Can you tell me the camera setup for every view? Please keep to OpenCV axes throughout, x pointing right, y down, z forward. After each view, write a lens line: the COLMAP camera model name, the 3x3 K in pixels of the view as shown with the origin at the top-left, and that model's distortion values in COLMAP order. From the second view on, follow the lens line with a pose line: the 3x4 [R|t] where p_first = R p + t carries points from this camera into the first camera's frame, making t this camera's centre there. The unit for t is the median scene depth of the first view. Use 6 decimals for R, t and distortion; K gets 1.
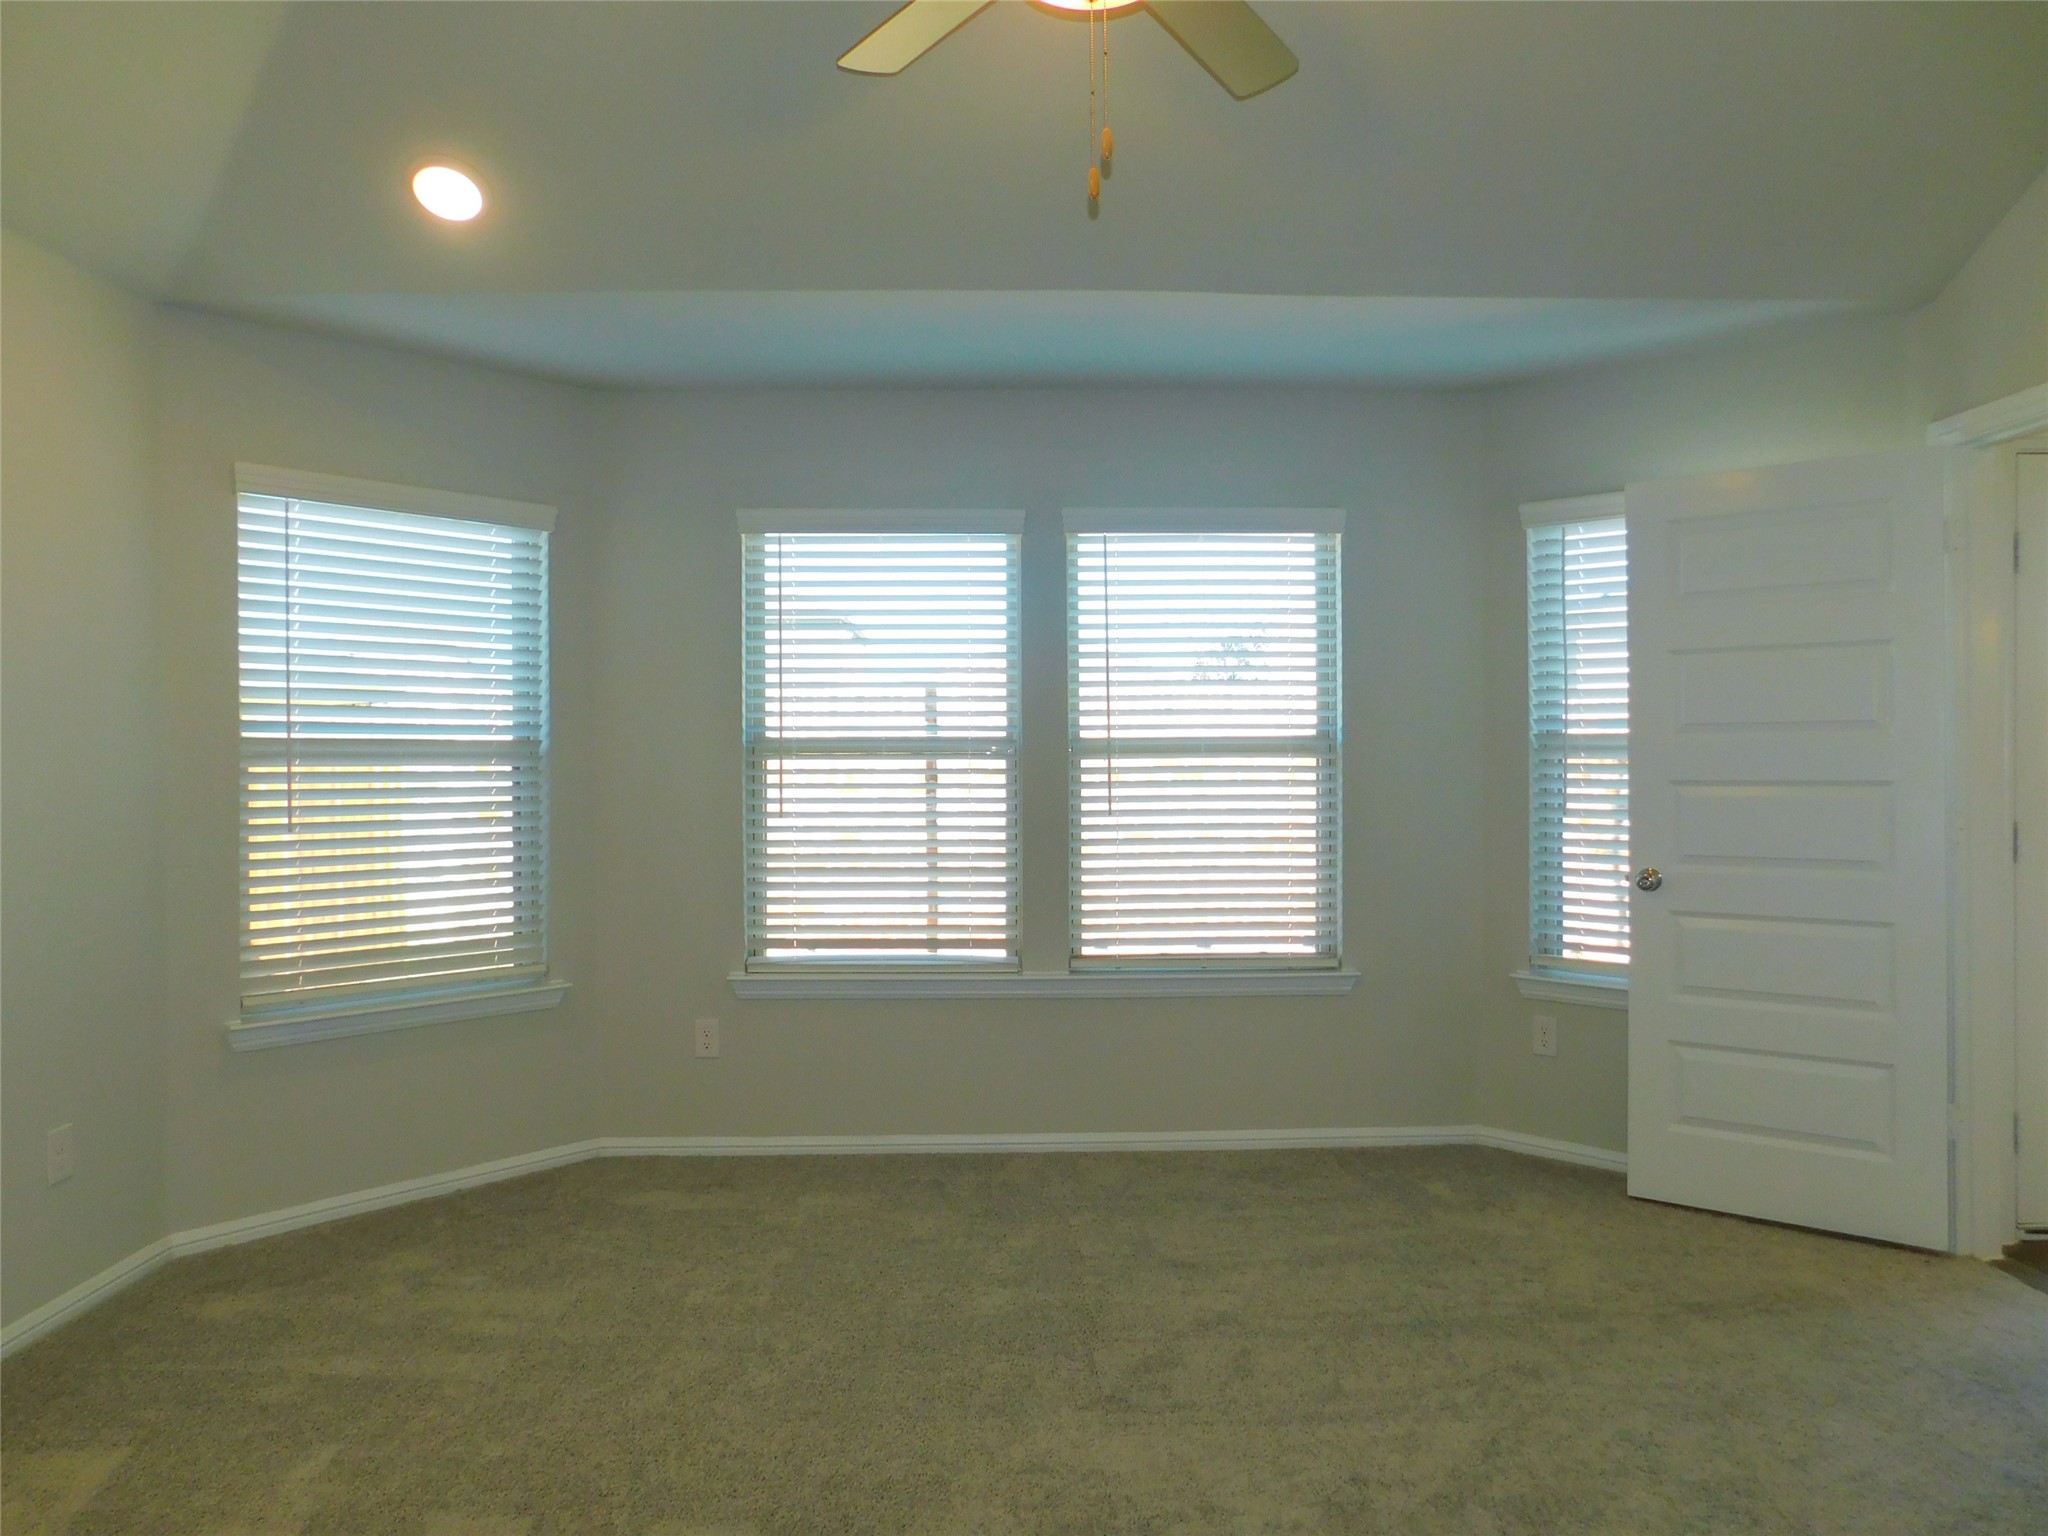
lens RADIAL K [[1308.2, 0, 1024.0], [0, 1308.2, 768.0], [0, 0, 1]] dist [-0.061750, 0.049187]
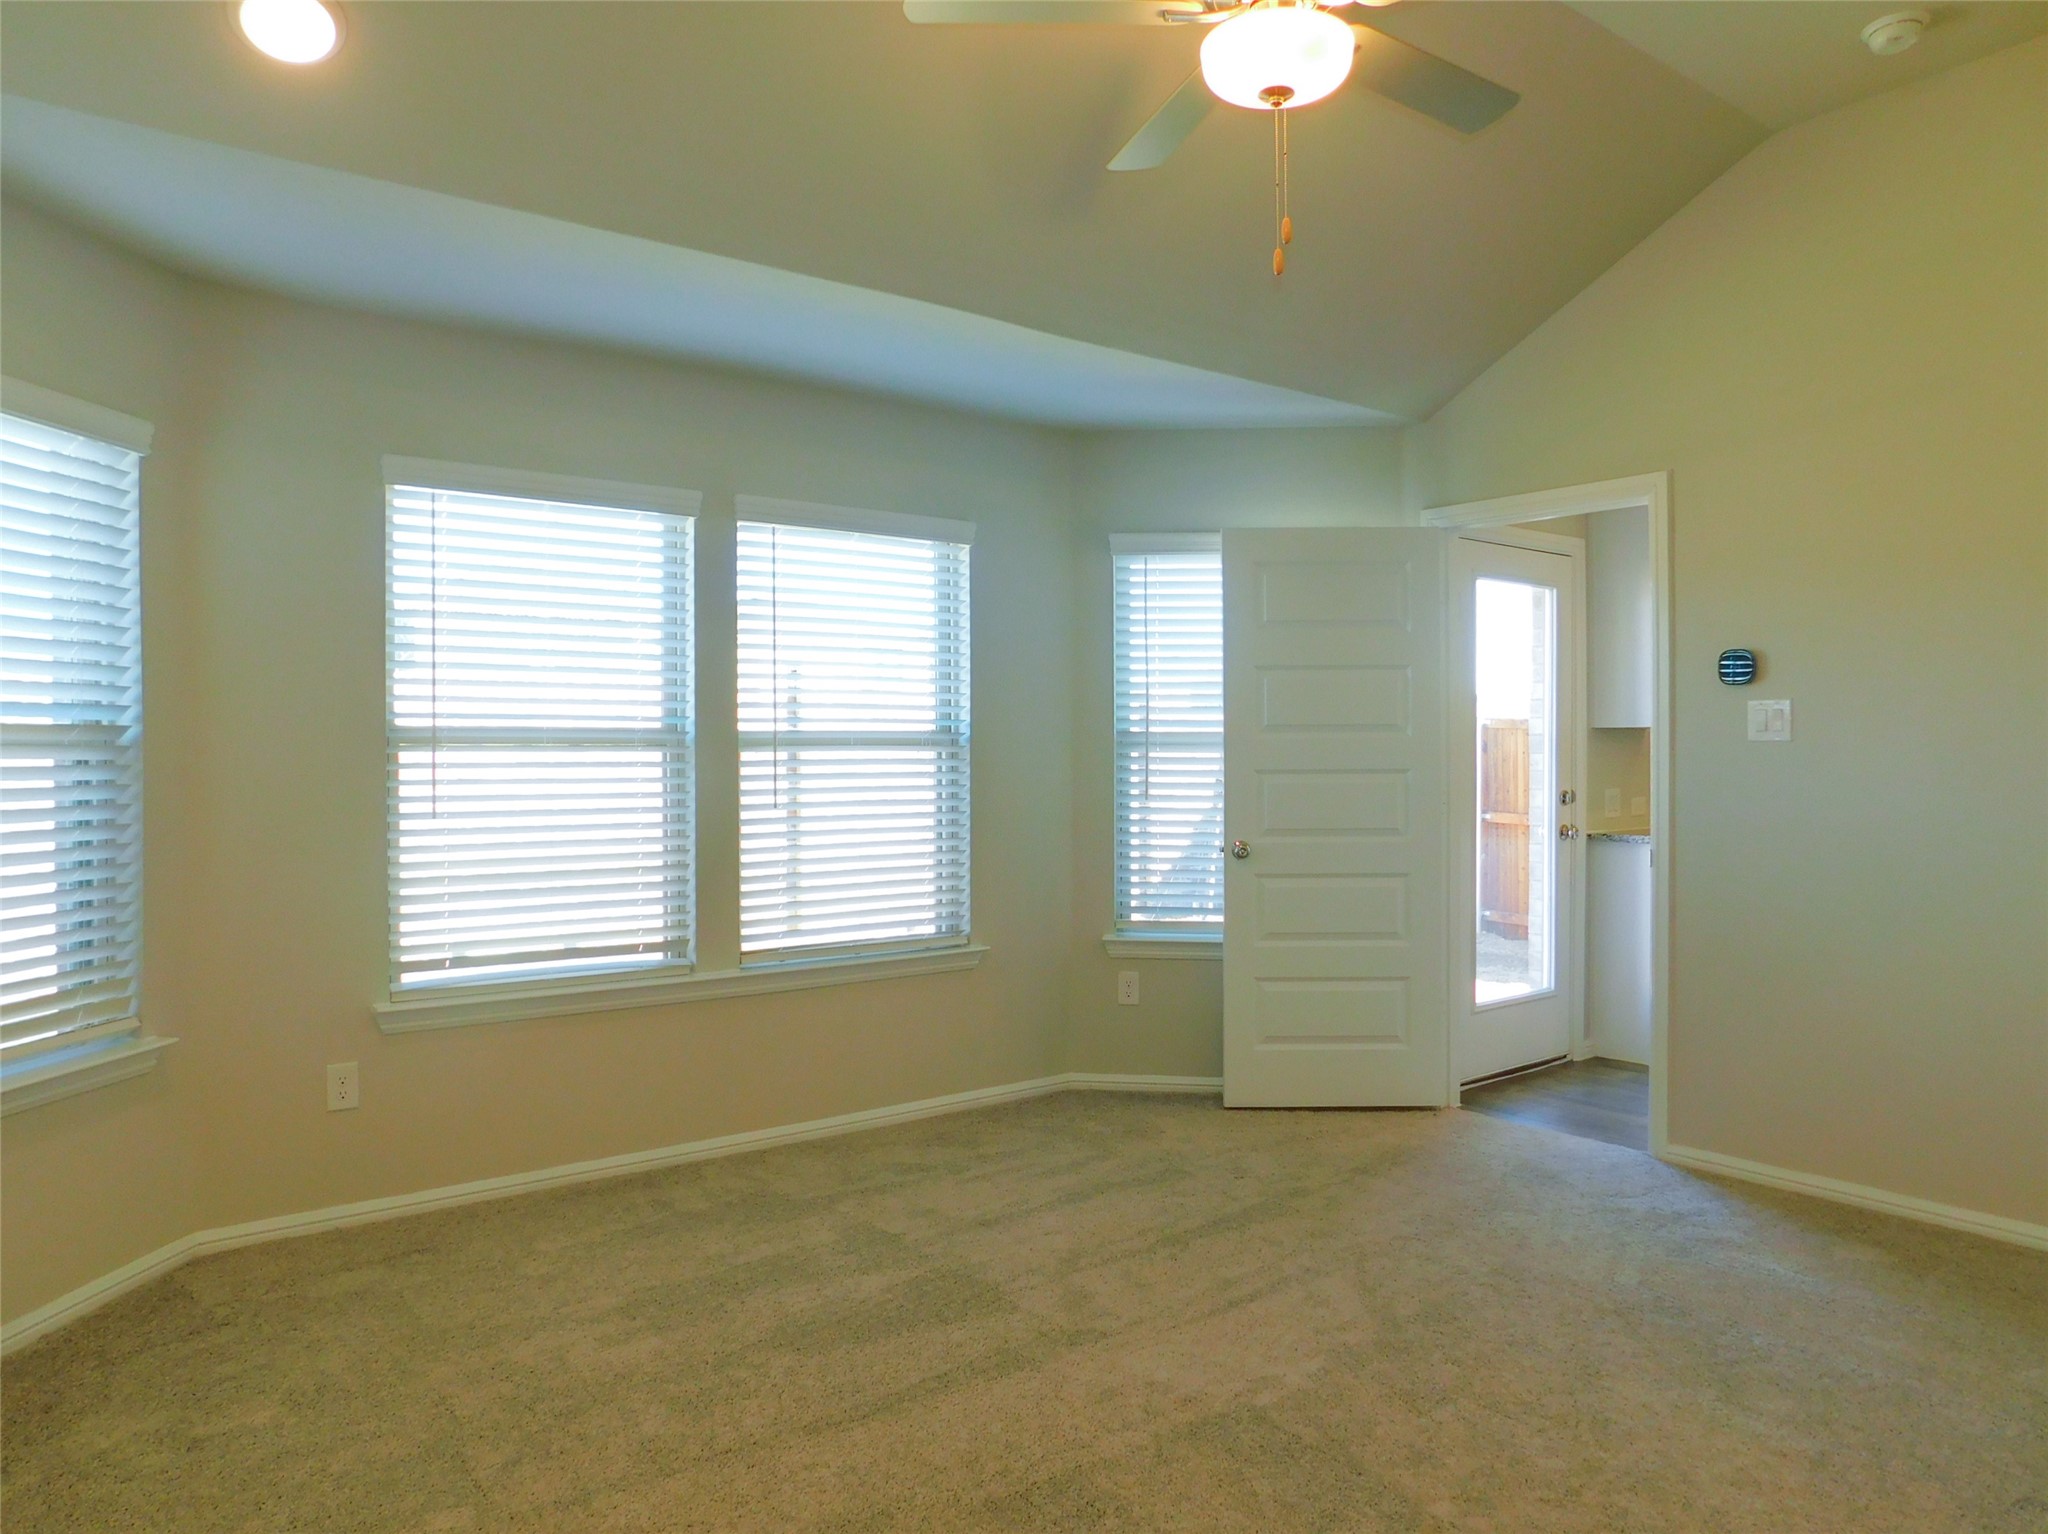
lens RADIAL K [[1331.6, 0, 1027.8], [0, 1331.6, 769.6], [0, 0, 1]] dist [-0.072453, 0.053738]
pose [[0.818784, -0.004836, 0.574081, -0.364525], [0.001488, 0.999979, 0.006302, 0.000532], [-0.574099, -0.004306, 0.818774, 0.064856]]
